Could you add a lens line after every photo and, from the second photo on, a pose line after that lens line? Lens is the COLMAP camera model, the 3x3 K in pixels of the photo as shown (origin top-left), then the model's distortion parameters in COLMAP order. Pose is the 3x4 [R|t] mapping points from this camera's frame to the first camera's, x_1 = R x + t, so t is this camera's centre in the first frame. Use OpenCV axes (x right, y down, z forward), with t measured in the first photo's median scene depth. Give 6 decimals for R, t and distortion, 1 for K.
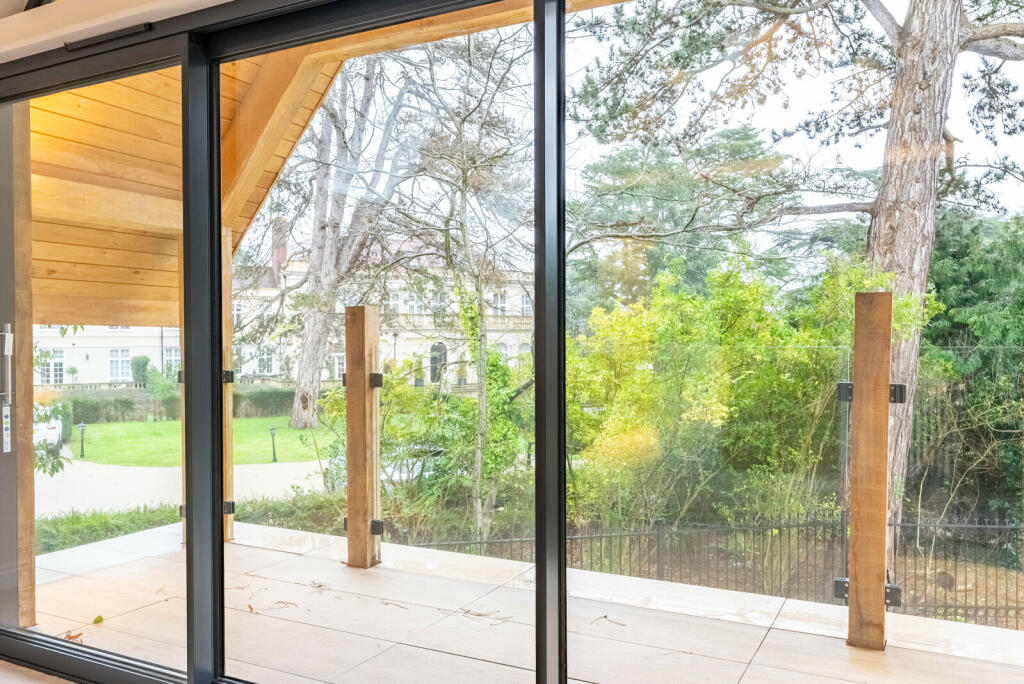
lens RADIAL K [[804.6, 0, 511.8], [0, 804.6, 342.7], [0, 0, 1]] dist [0.009492, 0.000719]
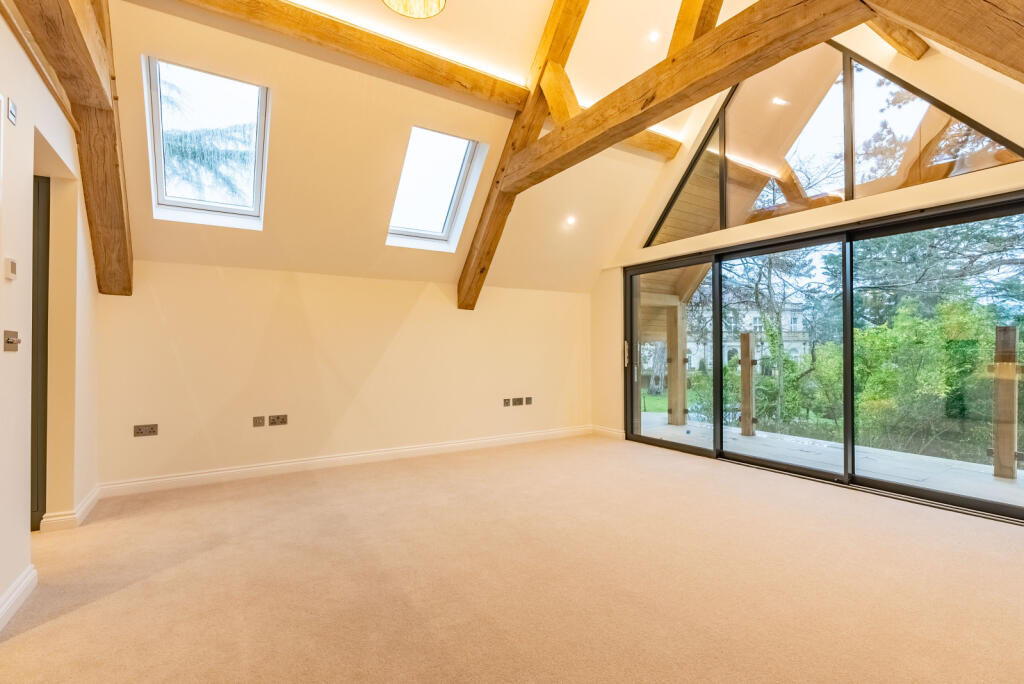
lens RADIAL K [[470.3, 0, 515.7], [0, 470.3, 343.6], [0, 0, 1]] dist [-0.007058, 0.001770]
pose [[0.871951, -0.002407, -0.489587, -0.037807], [-0.002553, 0.999952, -0.009463, 0.001222], [0.489587, 0.009501, 0.871903, -0.251661]]
